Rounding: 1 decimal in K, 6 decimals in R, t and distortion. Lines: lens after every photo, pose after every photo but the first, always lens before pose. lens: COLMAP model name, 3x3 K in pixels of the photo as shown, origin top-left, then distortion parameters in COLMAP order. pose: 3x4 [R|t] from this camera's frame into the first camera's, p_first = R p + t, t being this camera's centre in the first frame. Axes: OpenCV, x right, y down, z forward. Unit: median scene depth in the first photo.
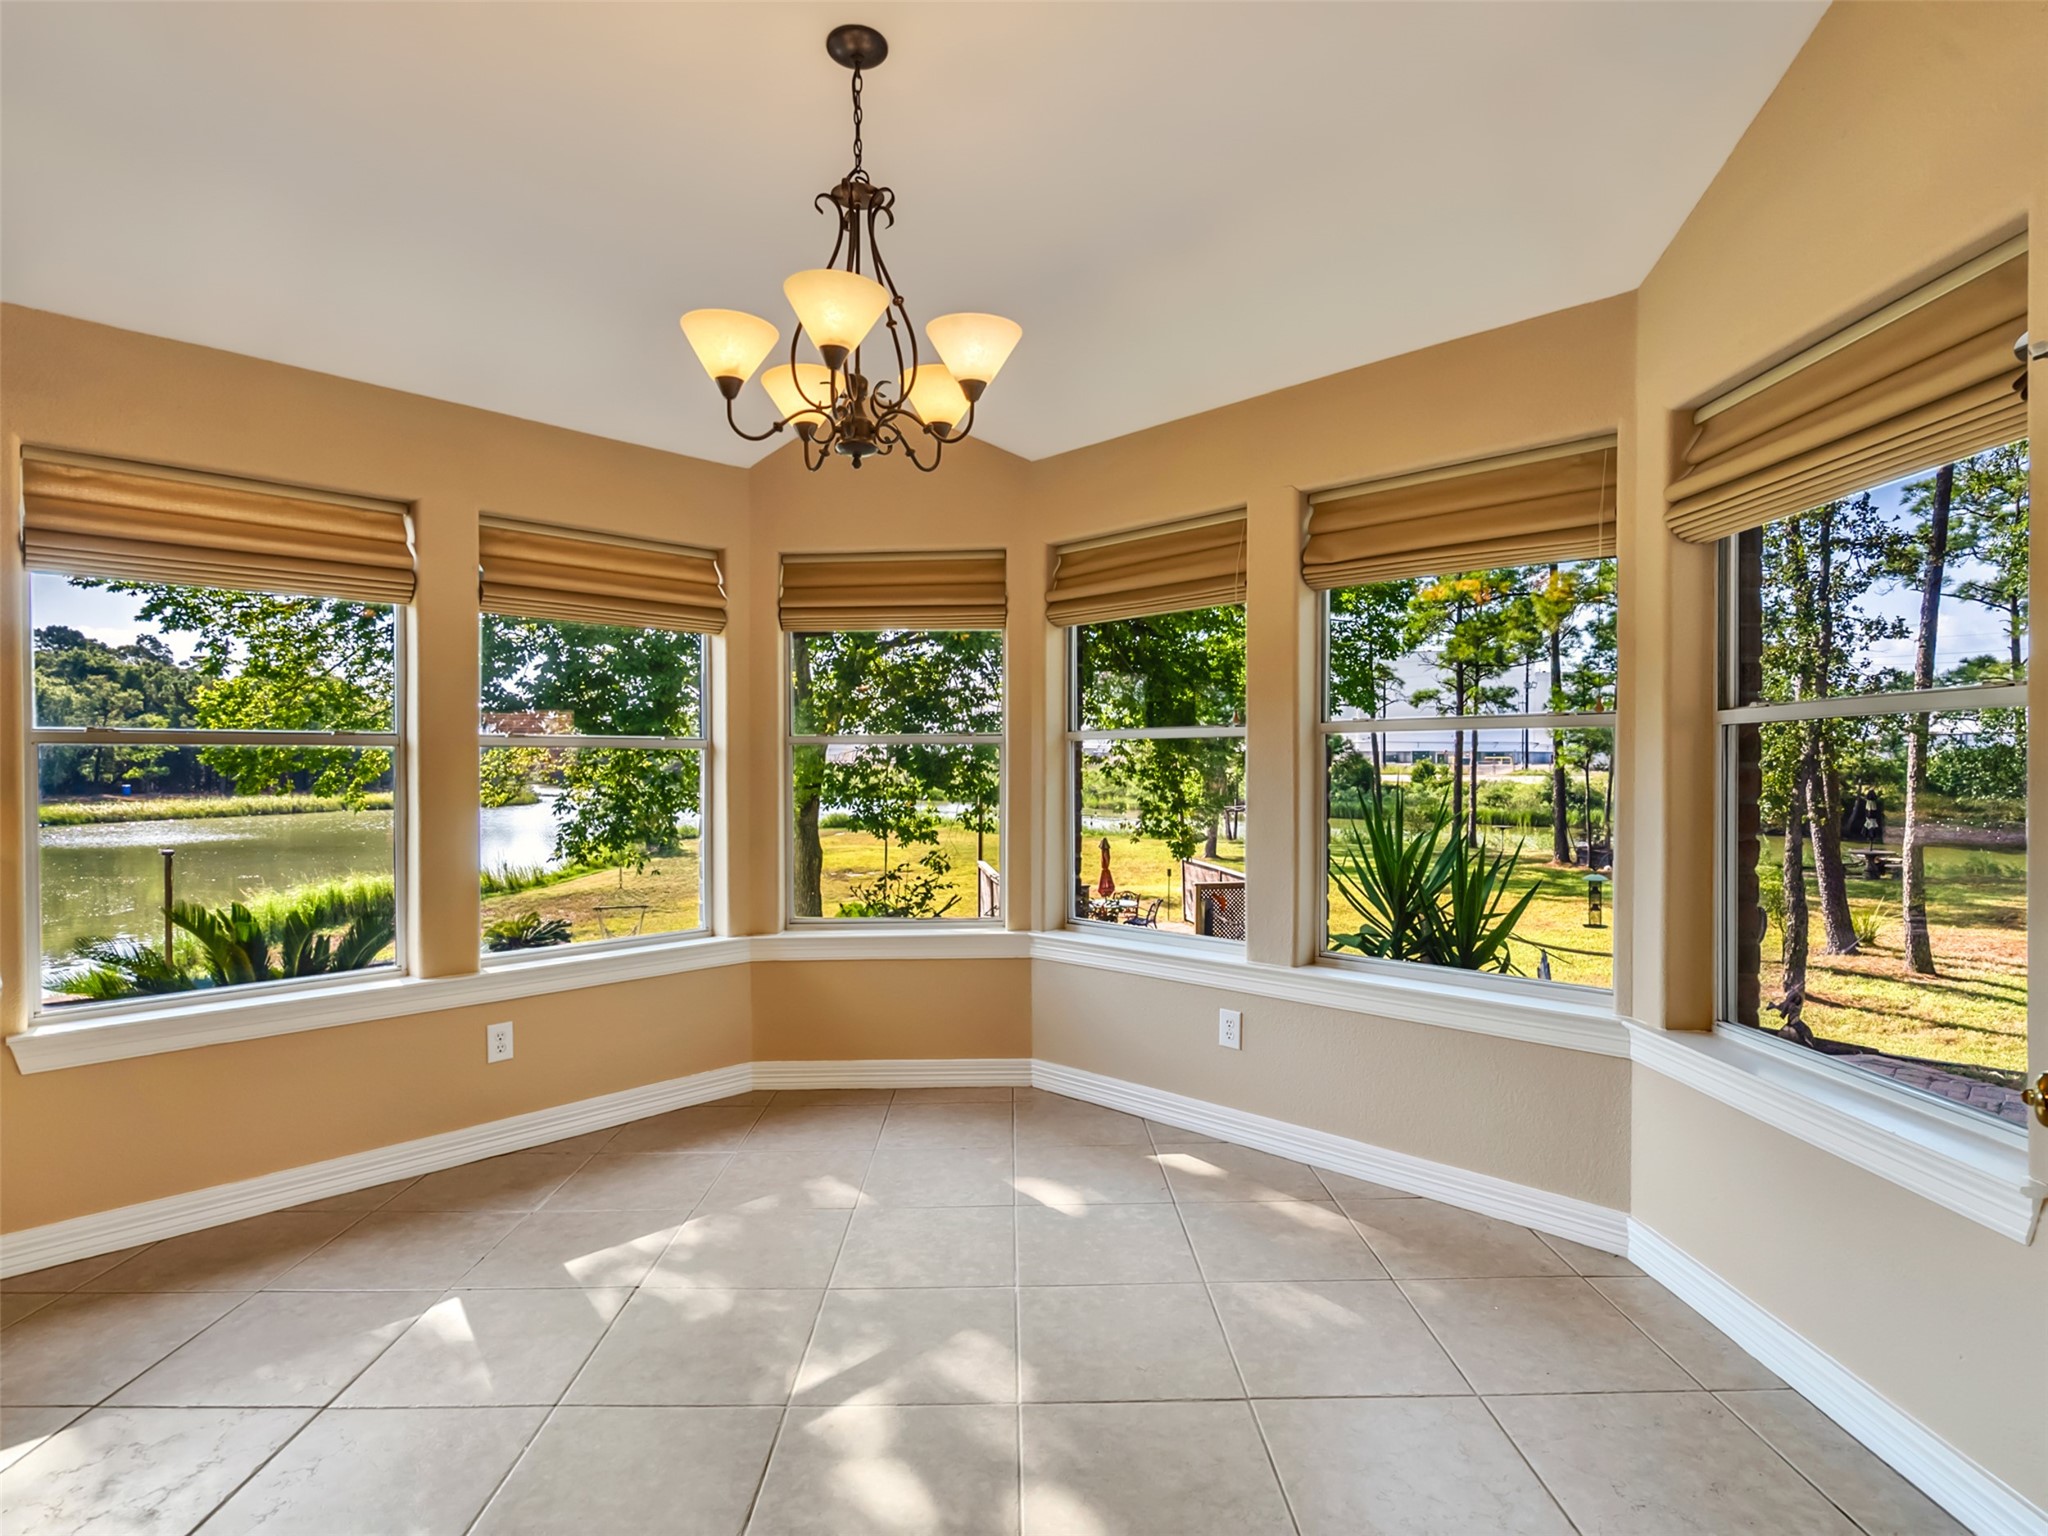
lens RADIAL K [[1048.1, 0, 1012.7], [0, 1048.1, 778.2], [0, 0, 1]] dist [-0.005680, 0.003569]
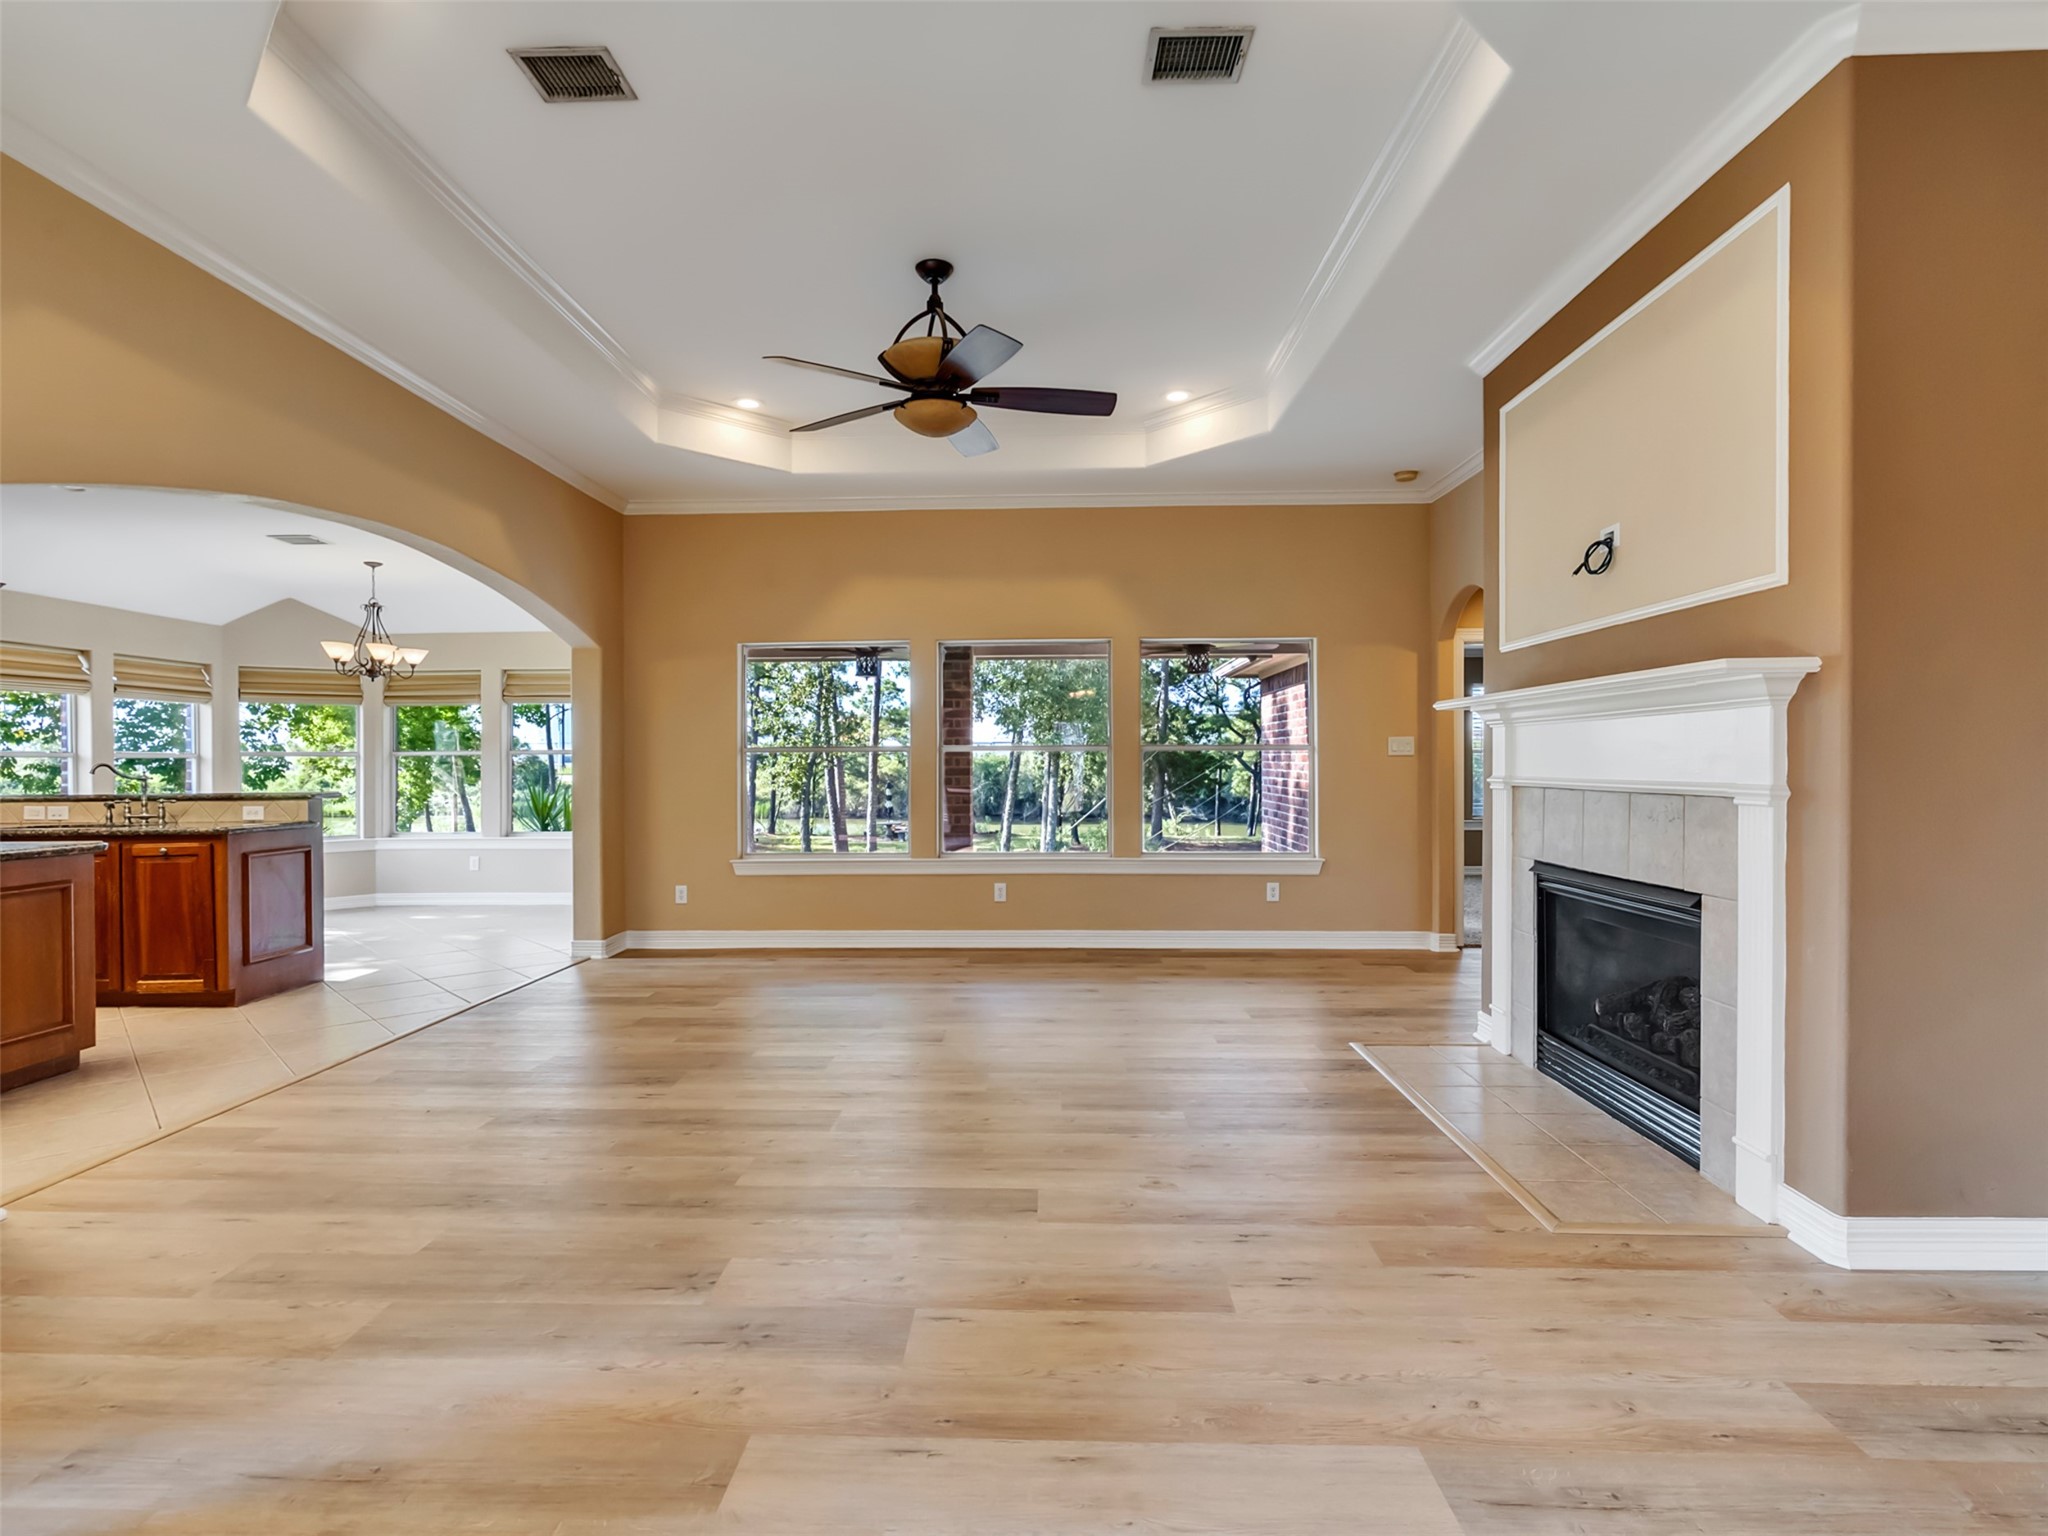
lens RADIAL K [[1048.1, 0, 1011.7], [0, 1048.1, 764.7], [0, 0, 1]] dist [-0.005680, 0.003569]
pose [[0.737571, 0.000018, 0.675270, -0.507074], [0.009338, 0.999904, -0.010226, 0.021184], [-0.675205, 0.013848, 0.737500, -1.649528]]
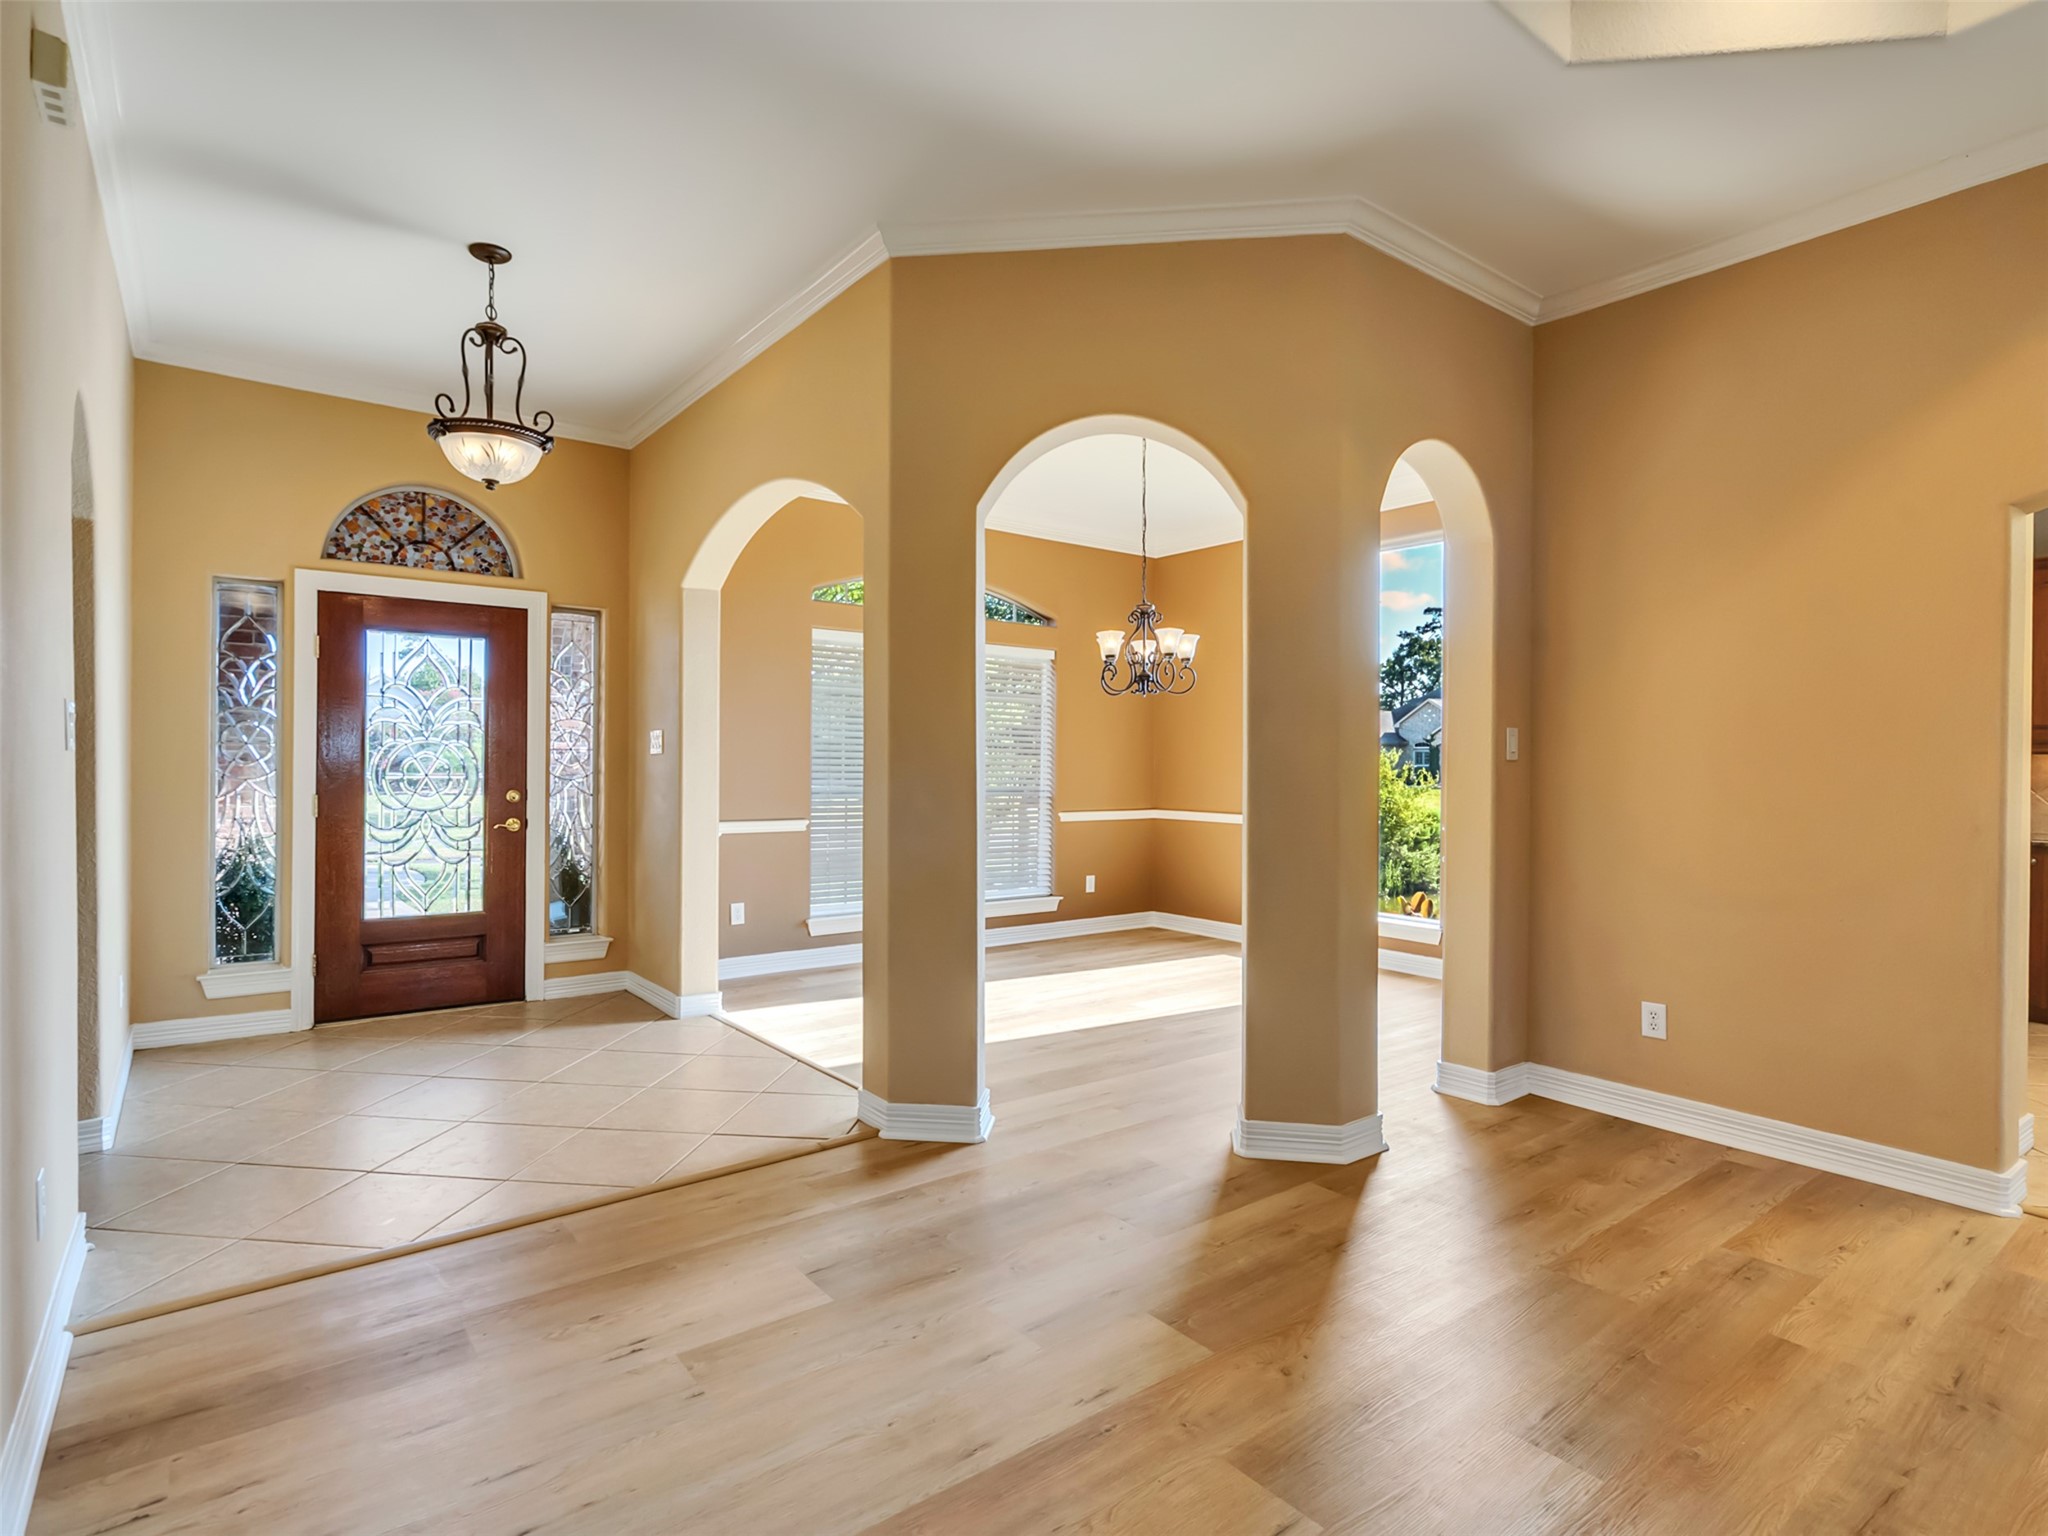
lens RADIAL K [[1048.1, 0, 1008.6], [0, 1048.1, 763.6], [0, 0, 1]] dist [-0.005680, 0.003569]
pose [[-0.140427, 0.003081, -0.990086, 0.301306], [-0.020033, 0.999782, 0.005953, 0.008995], [0.989888, 0.020670, -0.140334, -1.242791]]
